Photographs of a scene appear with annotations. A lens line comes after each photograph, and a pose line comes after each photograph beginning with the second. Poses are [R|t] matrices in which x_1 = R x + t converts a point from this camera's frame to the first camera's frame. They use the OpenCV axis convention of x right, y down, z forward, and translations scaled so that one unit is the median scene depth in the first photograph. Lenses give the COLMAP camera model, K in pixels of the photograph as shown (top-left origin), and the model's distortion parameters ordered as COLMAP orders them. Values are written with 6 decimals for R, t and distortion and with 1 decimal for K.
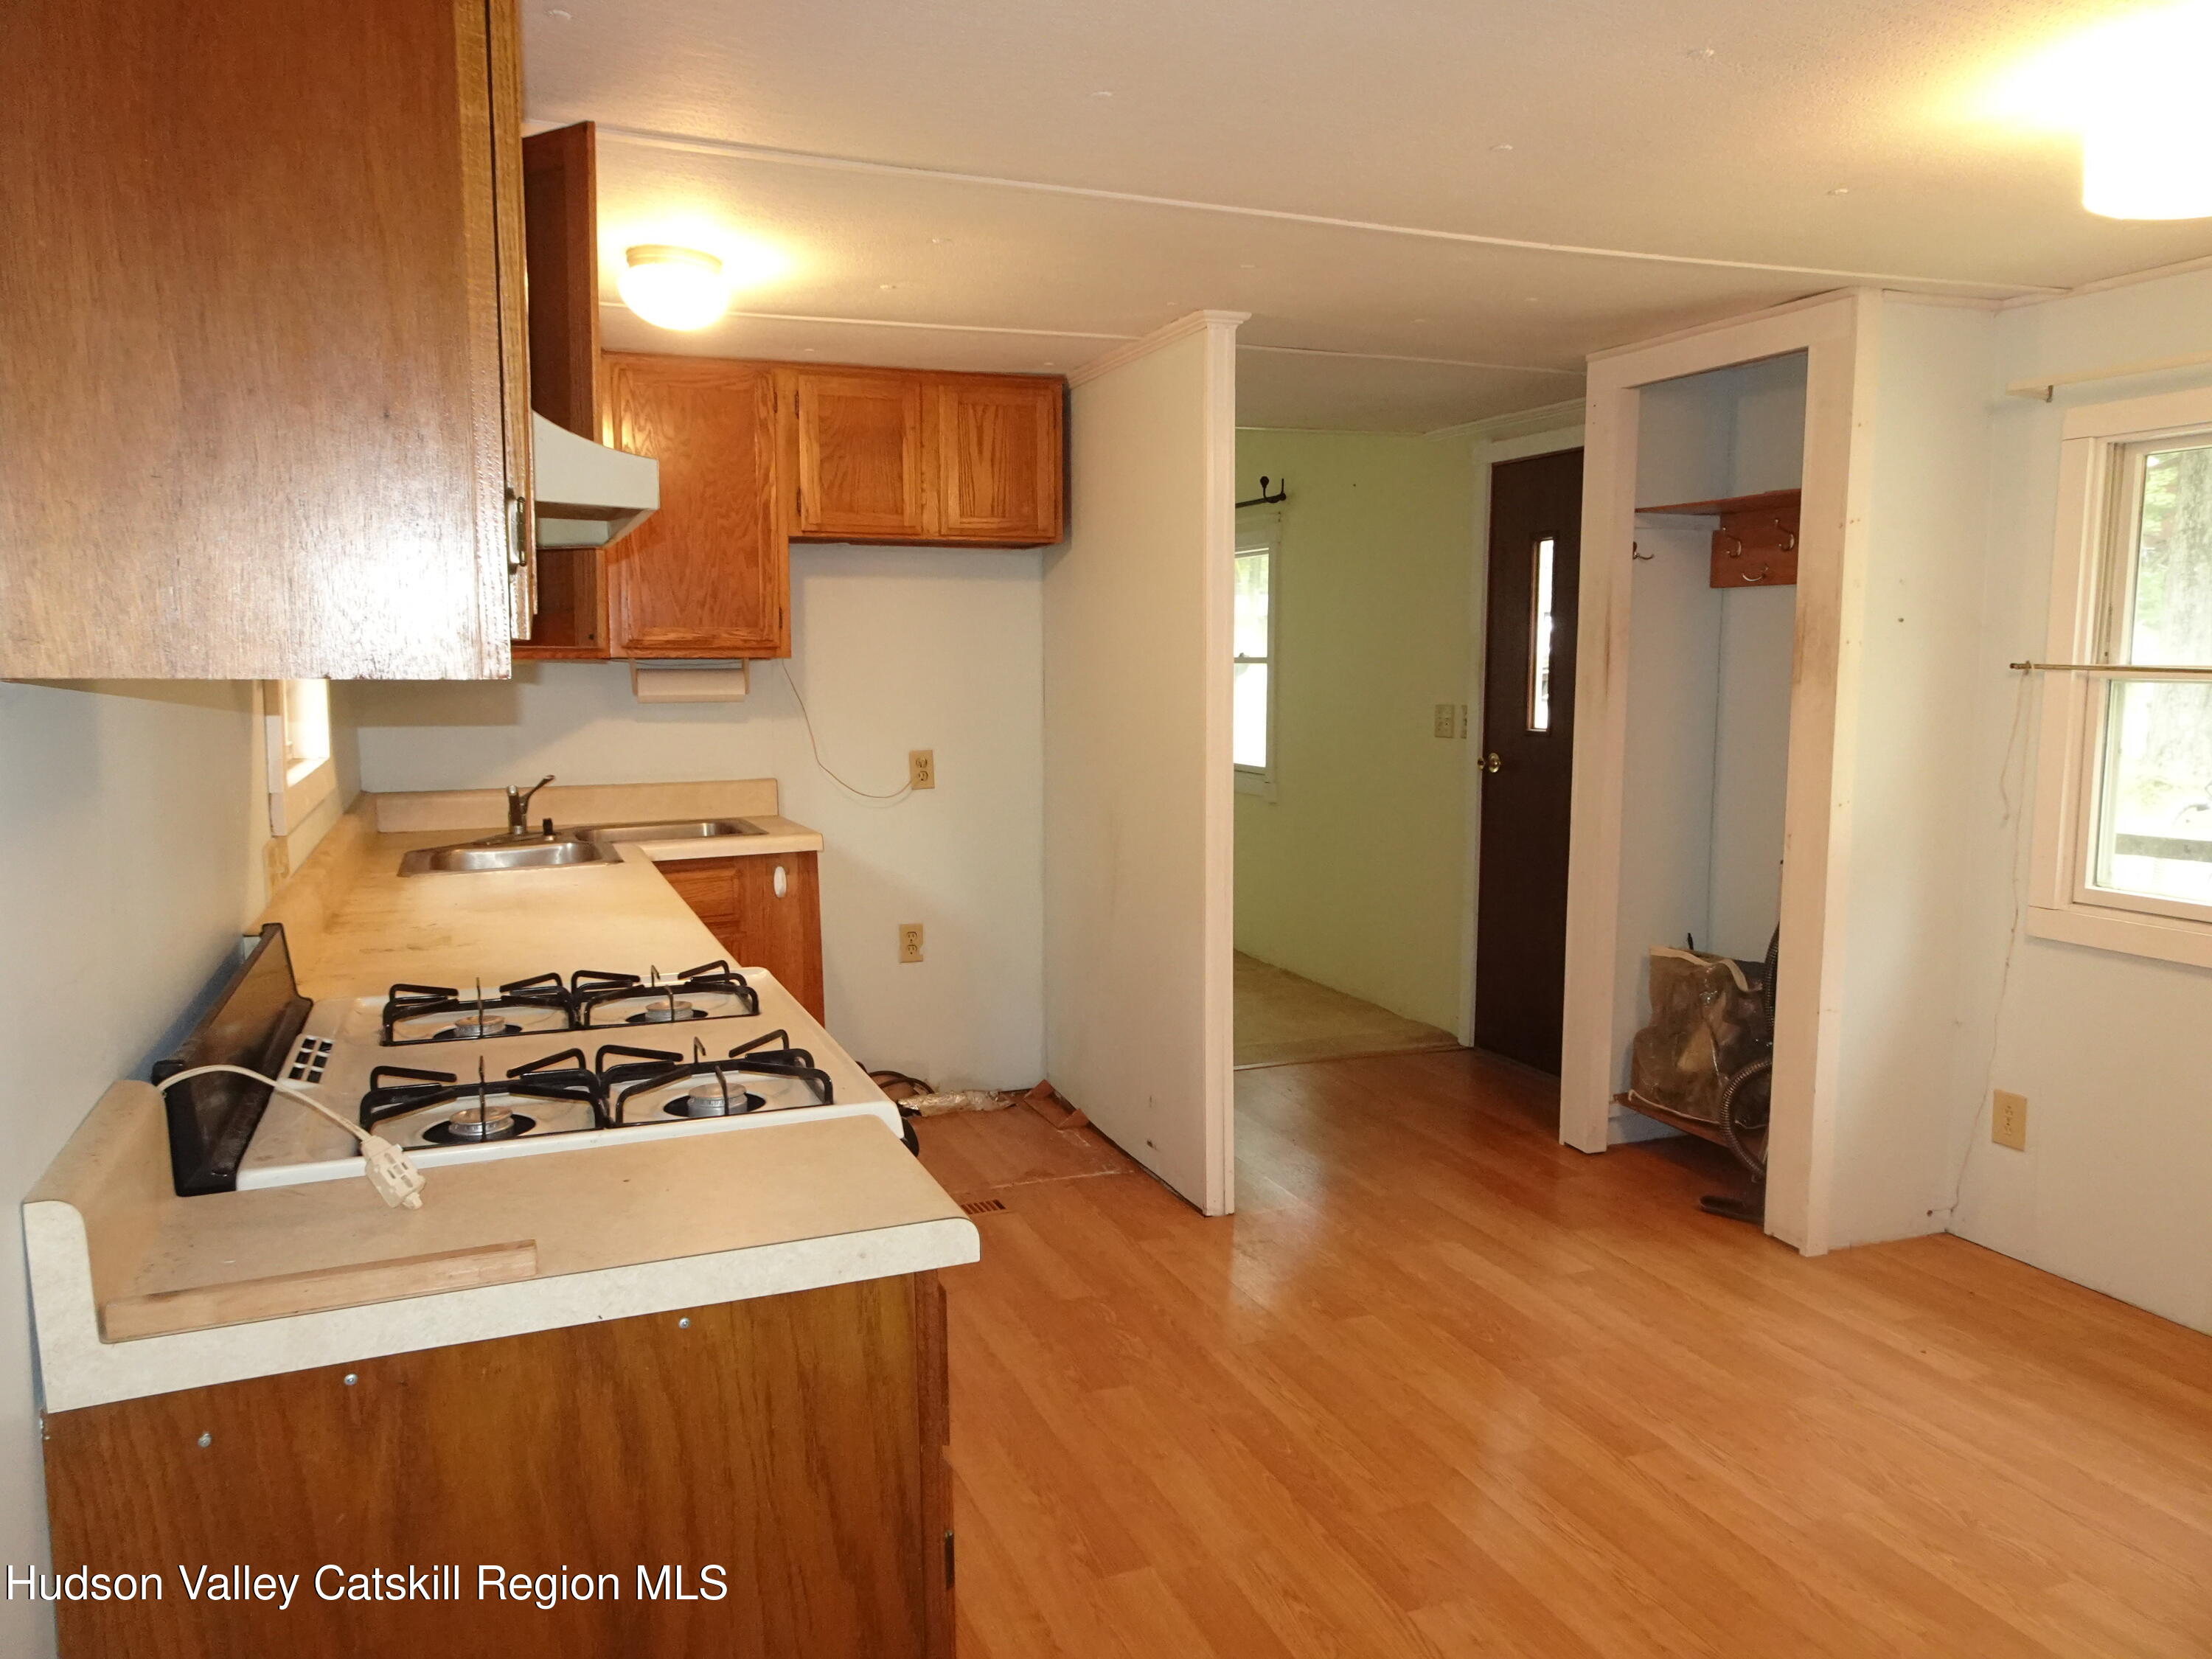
lens RADIAL K [[1597.2, 0, 1109.6], [0, 1597.2, 828.7], [0, 0, 1]] dist [0.006618, 0.006855]
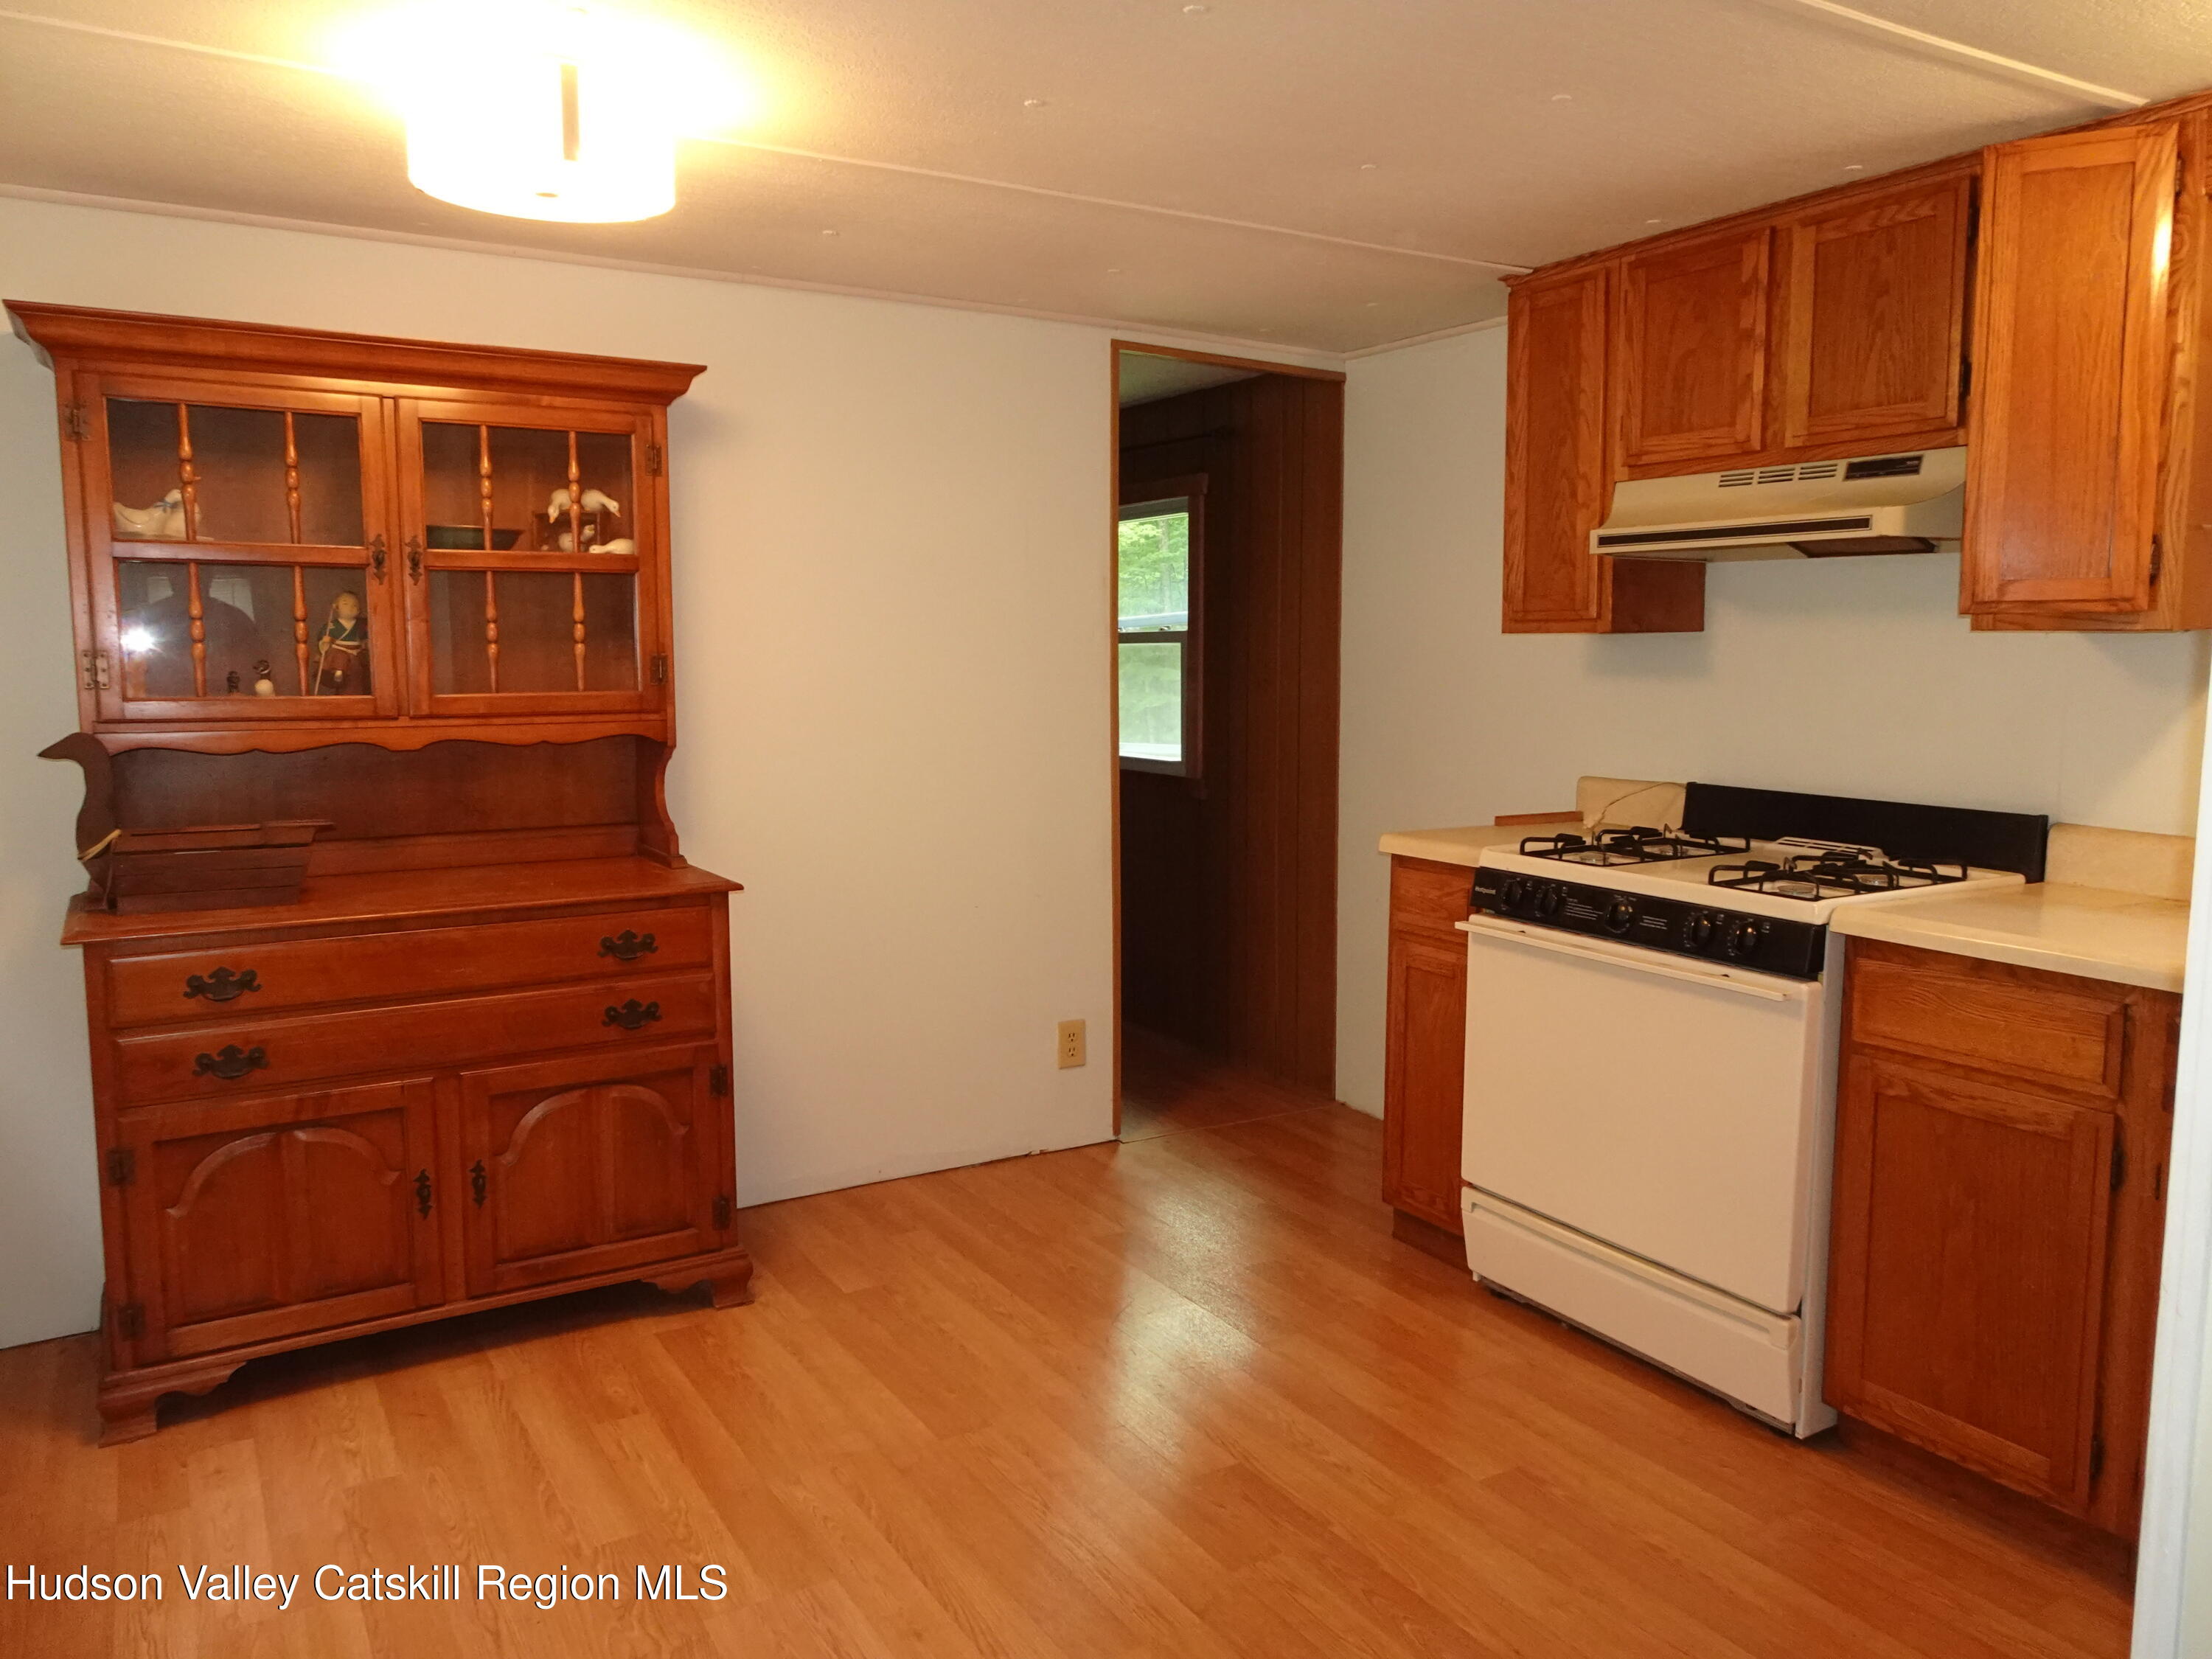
lens RADIAL K [[1597.2, 0, 1111.8], [0, 1597.2, 827.8], [0, 0, 1]] dist [0.006618, 0.006855]
pose [[-0.985578, 0.019063, -0.168144, 0.259230], [-0.019247, 0.974558, 0.223307, -0.114604], [0.168123, 0.223323, -0.960136, 1.119495]]
